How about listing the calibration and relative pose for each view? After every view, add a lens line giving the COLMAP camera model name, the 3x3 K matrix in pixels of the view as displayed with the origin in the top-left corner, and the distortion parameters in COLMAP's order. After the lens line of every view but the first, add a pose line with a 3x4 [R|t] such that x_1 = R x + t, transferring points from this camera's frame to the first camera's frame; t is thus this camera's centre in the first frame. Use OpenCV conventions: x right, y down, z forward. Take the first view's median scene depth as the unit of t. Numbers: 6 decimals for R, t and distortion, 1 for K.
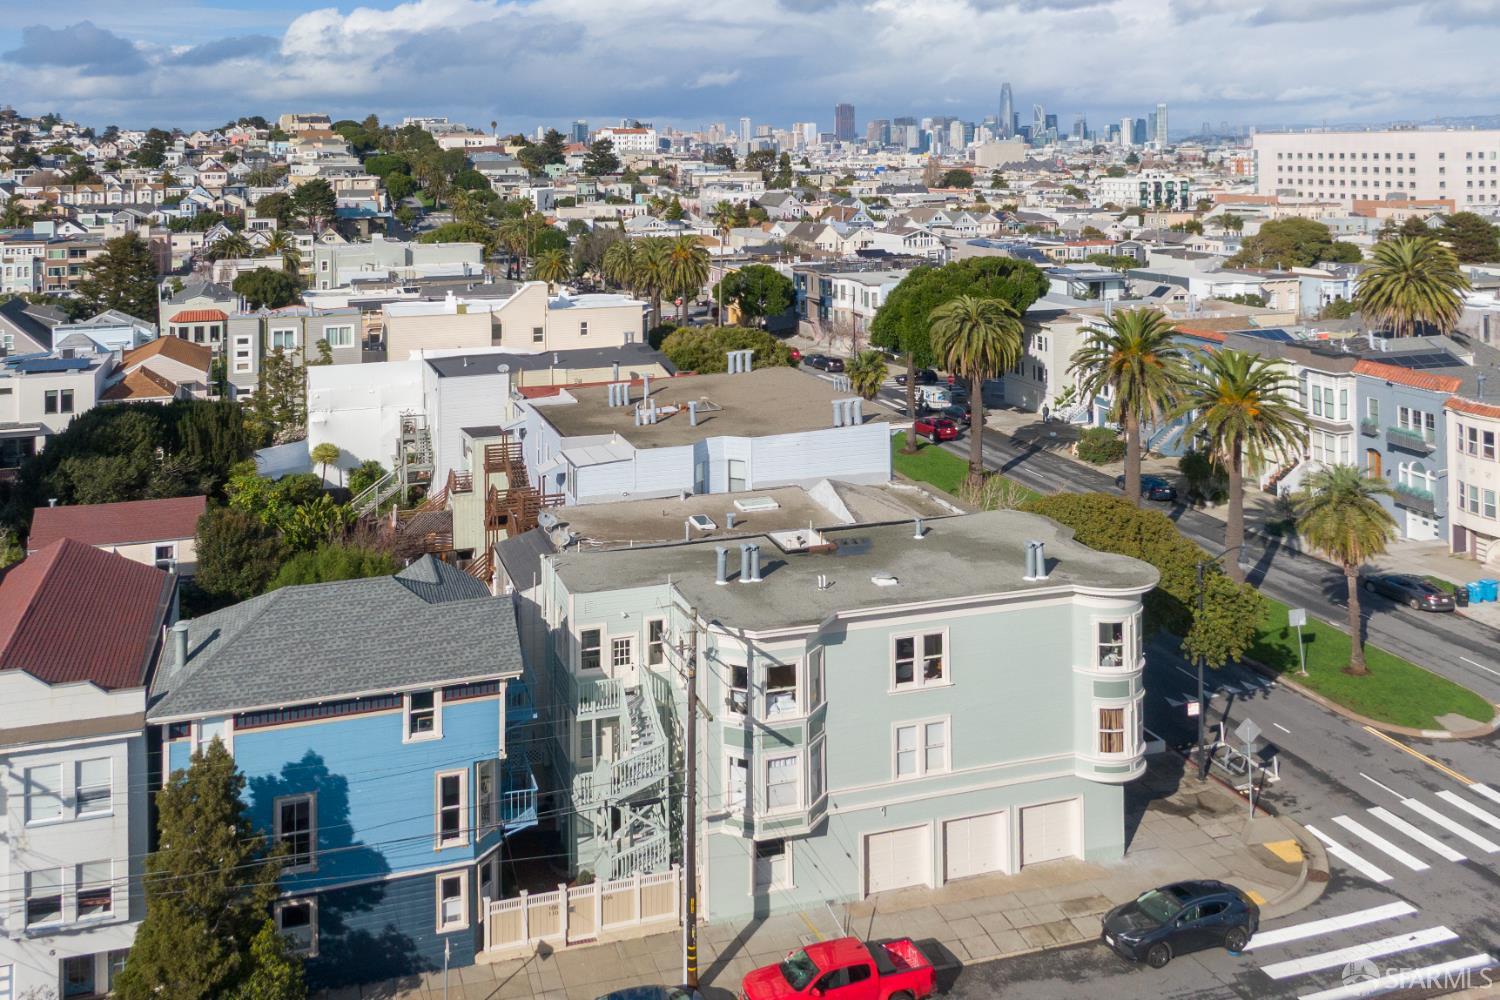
lens RADIAL K [[1232.2, 0, 676.5], [0, 1232.2, 363.0], [0, 0, 1]] dist [0.047017, -0.057842]
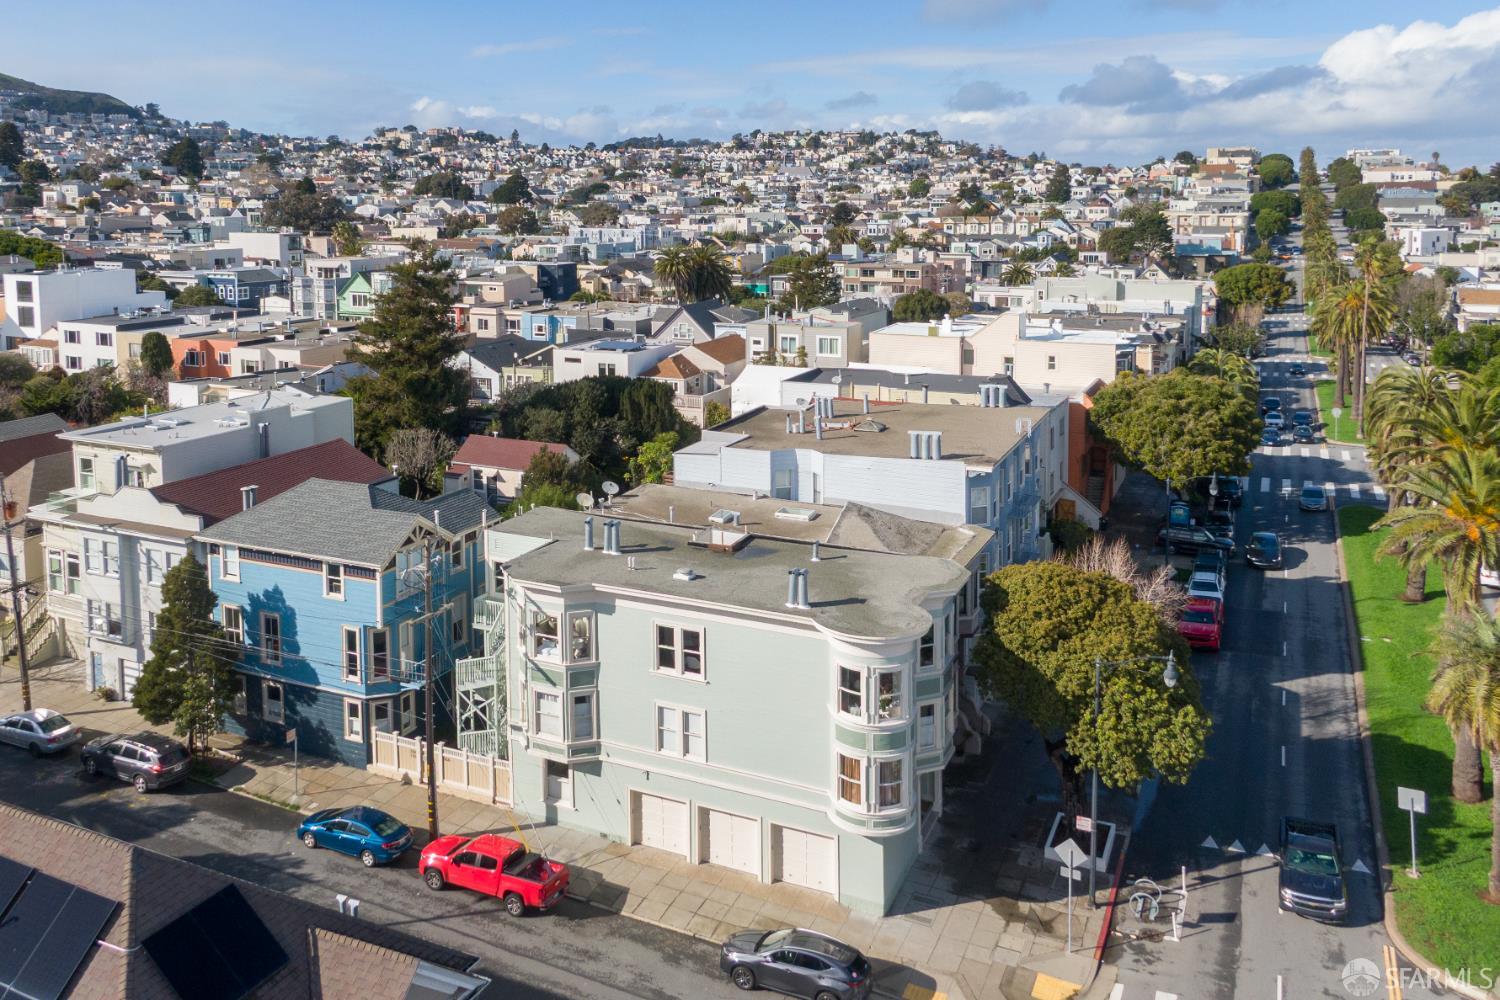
lens RADIAL K [[1191.2, 0, 710.3], [0, 1191.2, 531.0], [0, 0, 1]] dist [0.038059, -0.046404]
pose [[0.743155, 0.190469, -0.641438, 0.834820], [-0.119592, 0.981003, 0.152743, -0.021256], [0.658345, -0.036800, 0.751816, 0.242160]]
